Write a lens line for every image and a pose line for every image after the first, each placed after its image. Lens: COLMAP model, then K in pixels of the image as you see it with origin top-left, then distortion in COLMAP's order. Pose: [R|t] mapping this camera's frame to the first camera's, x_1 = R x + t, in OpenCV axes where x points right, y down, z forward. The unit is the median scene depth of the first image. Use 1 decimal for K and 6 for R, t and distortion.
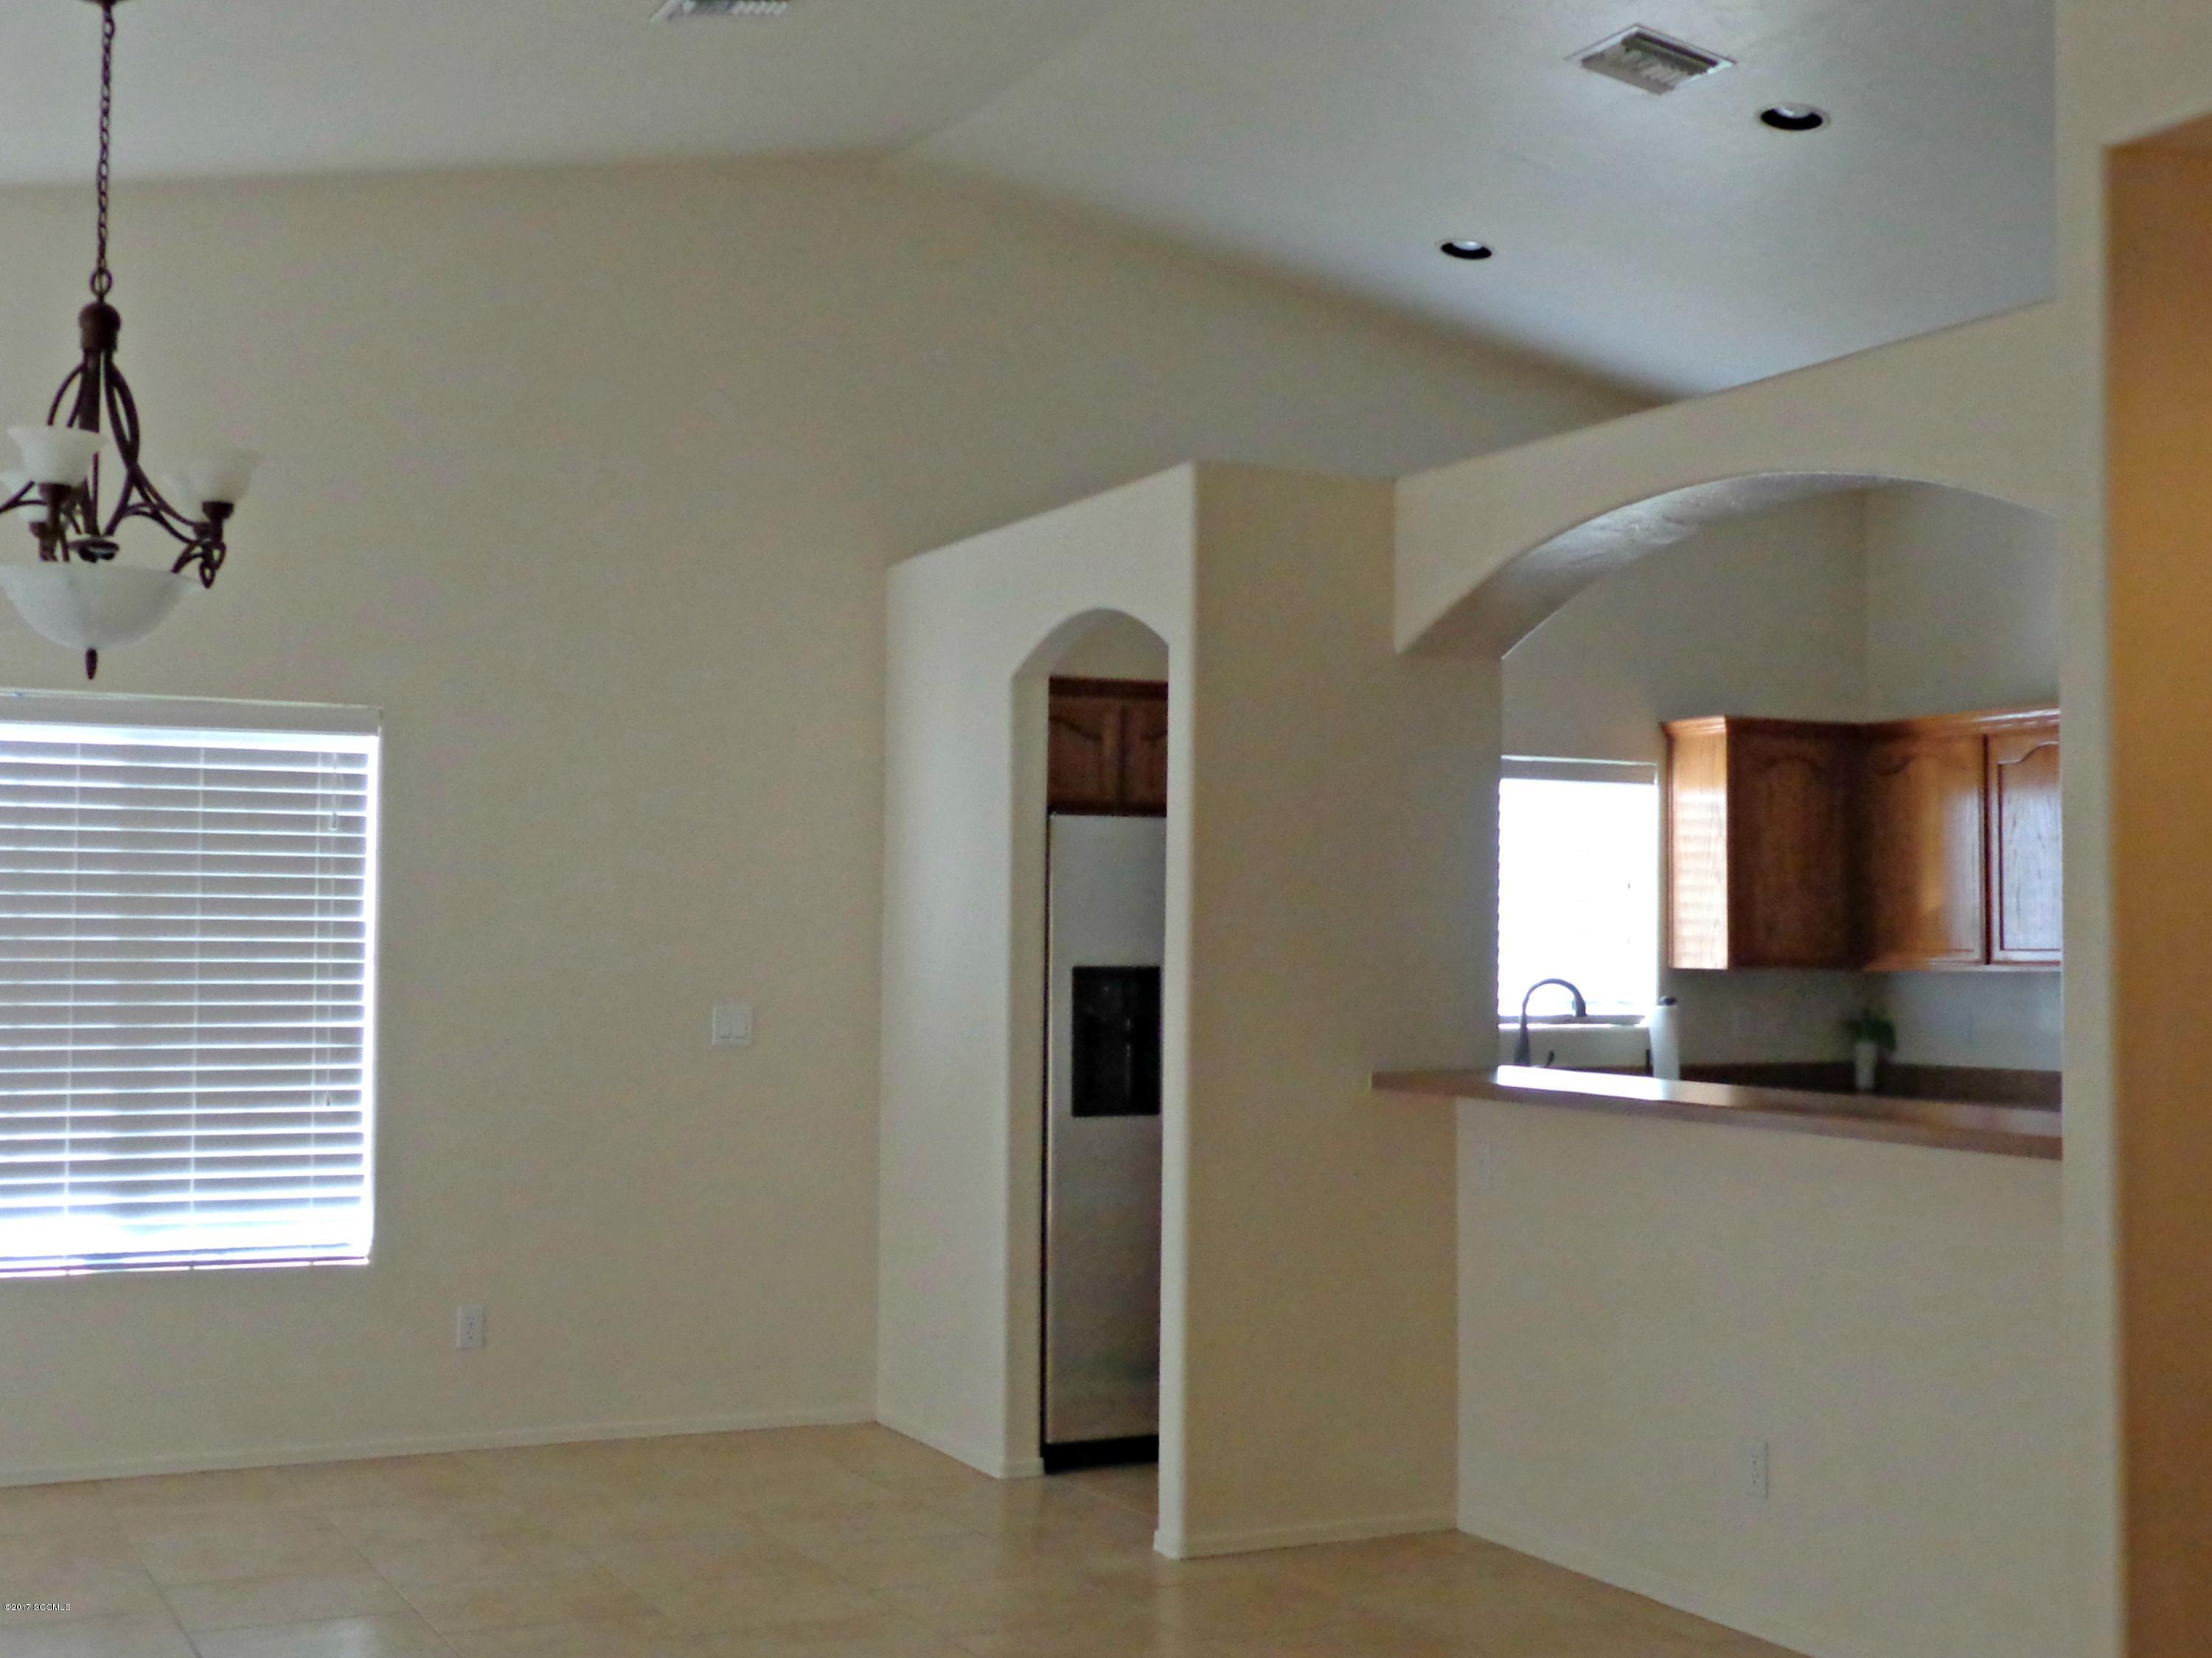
lens RADIAL K [[2678.7, 0, 1033.9], [0, 2678.7, 831.2], [0, 0, 1]] dist [0.004972, 0.000000]
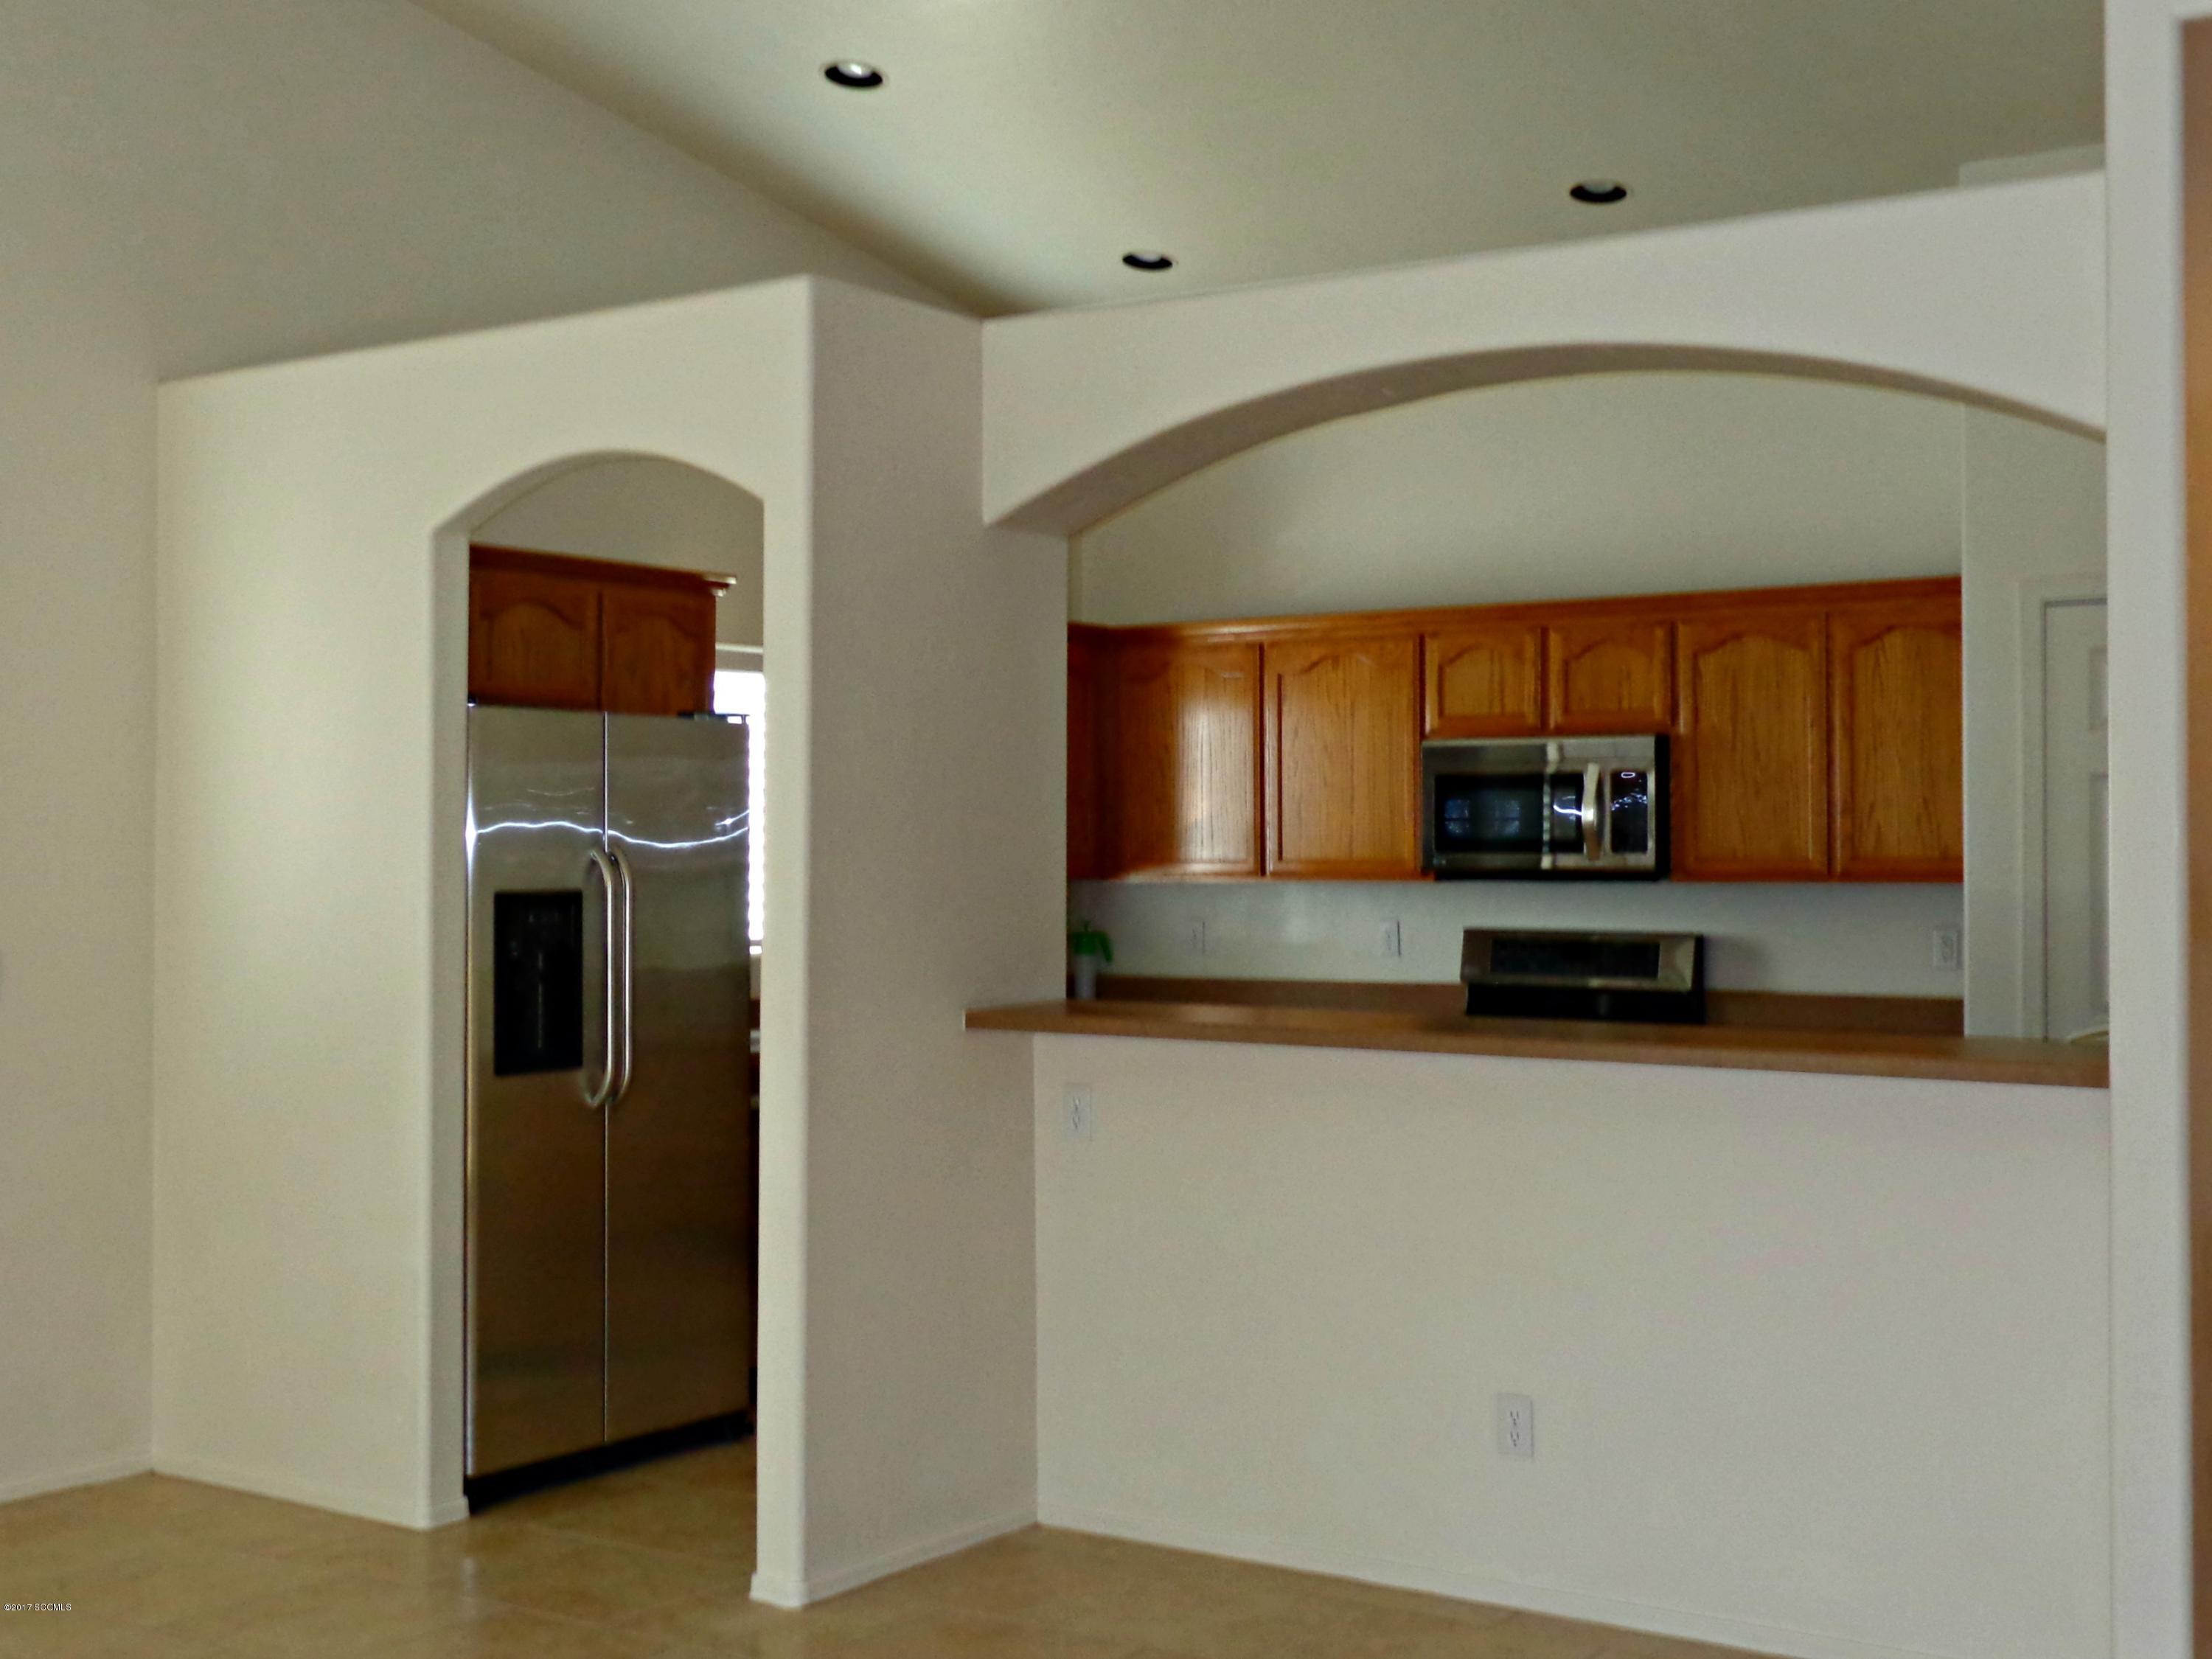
lens RADIAL K [[2679.0, 0, 1100.8], [0, 2679.0, 836.9], [0, 0, 1]] dist [0.004972, 0.000000]
pose [[0.866222, -0.003932, 0.499643, -0.214535], [-0.014789, 0.999329, 0.033504, 0.003364], [-0.499440, -0.036411, 0.865583, 0.188791]]
